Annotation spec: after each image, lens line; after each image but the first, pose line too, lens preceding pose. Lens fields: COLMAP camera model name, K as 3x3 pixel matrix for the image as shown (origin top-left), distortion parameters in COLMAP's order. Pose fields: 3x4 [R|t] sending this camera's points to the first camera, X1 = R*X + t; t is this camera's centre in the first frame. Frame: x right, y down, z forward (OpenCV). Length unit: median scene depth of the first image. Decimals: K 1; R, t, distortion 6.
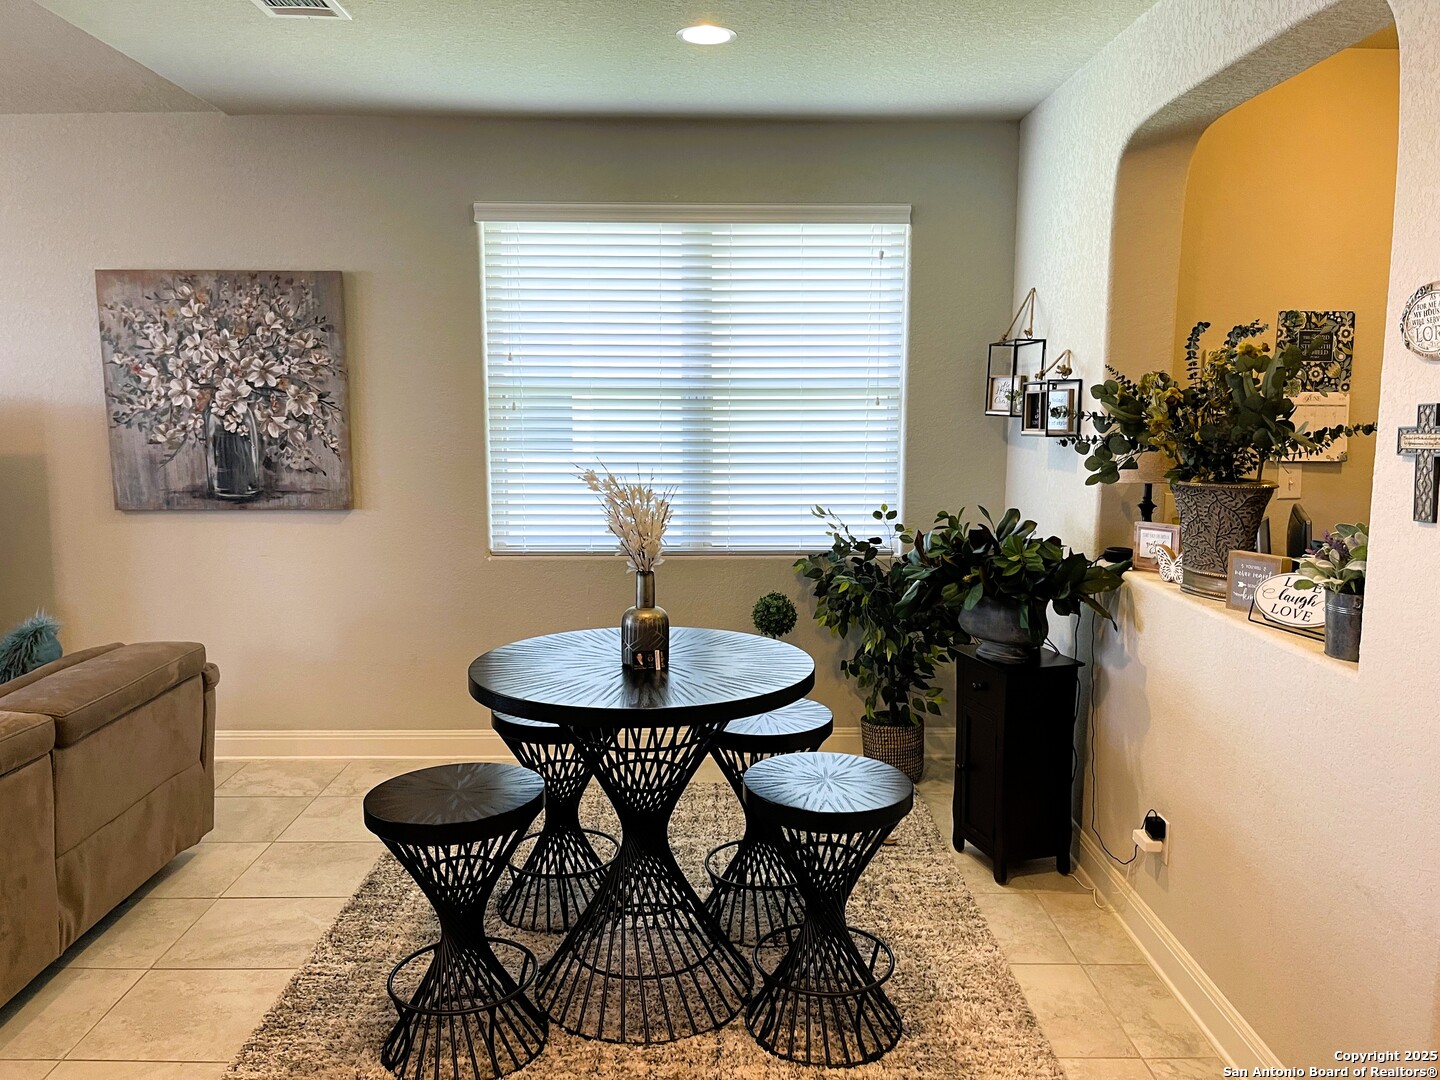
lens RADIAL K [[1090.9, 0, 725.5], [0, 1090.9, 531.0], [0, 0, 1]] dist [0.060176, -0.074057]
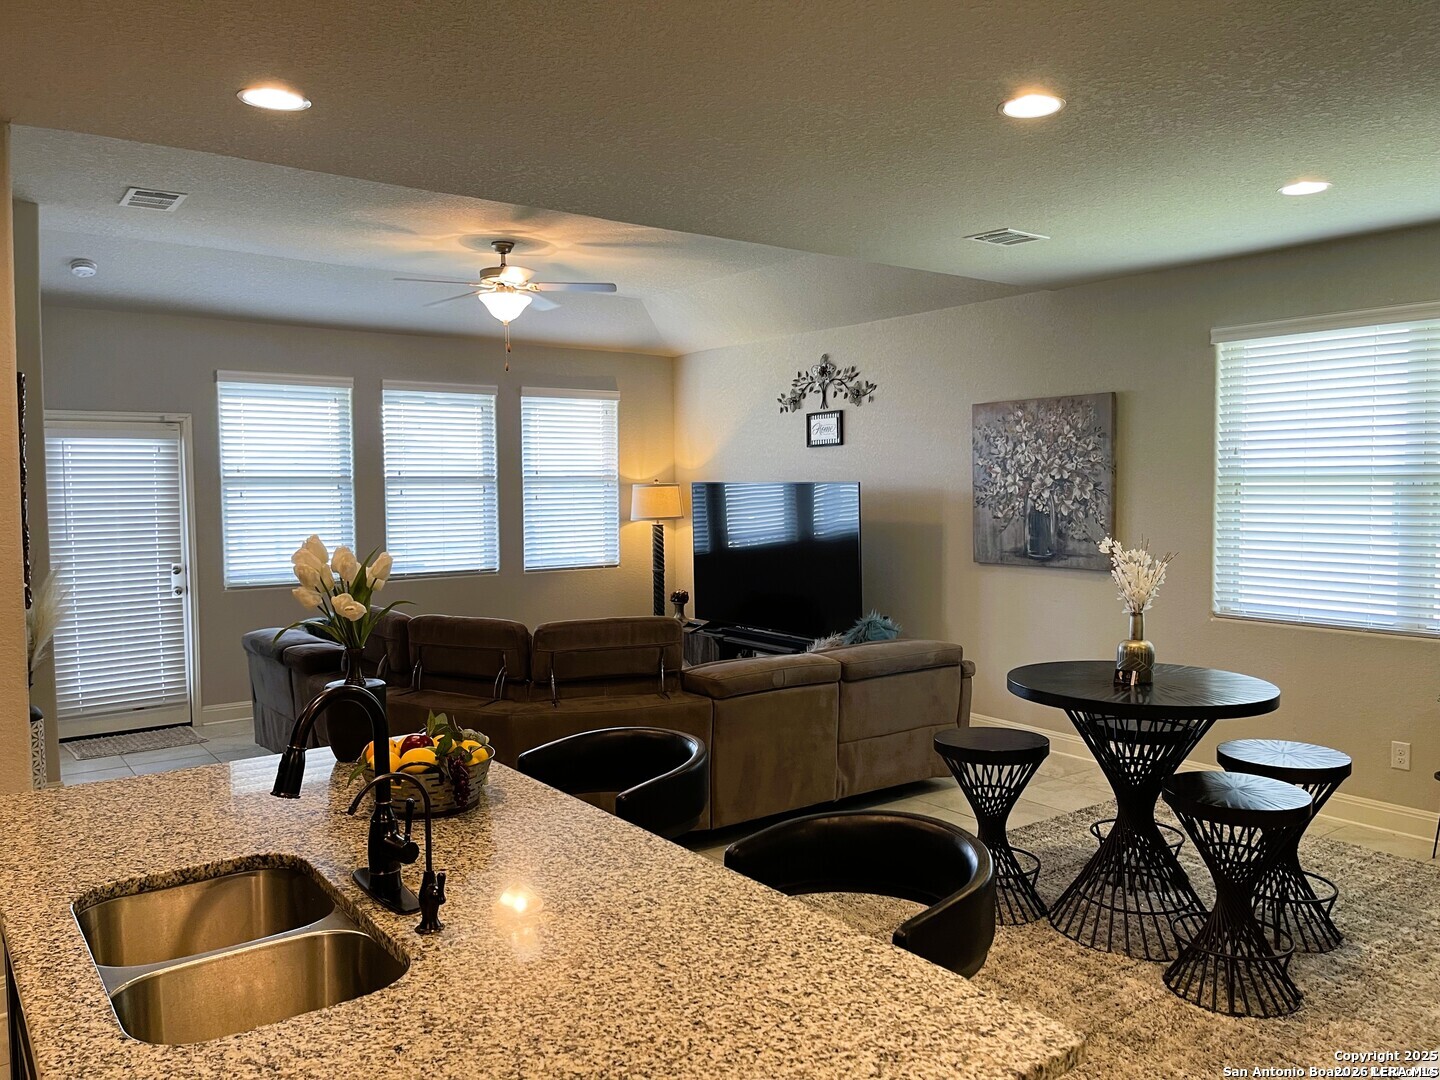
lens RADIAL K [[1090.9, 0, 740.8], [0, 1090.9, 525.3], [0, 0, 1]] dist [0.060176, -0.074057]
pose [[0.593626, 0.025305, -0.804343, 0.455064], [-0.091173, 0.995185, -0.035980, 0.013691], [0.799559, 0.094693, 0.593075, -0.137129]]
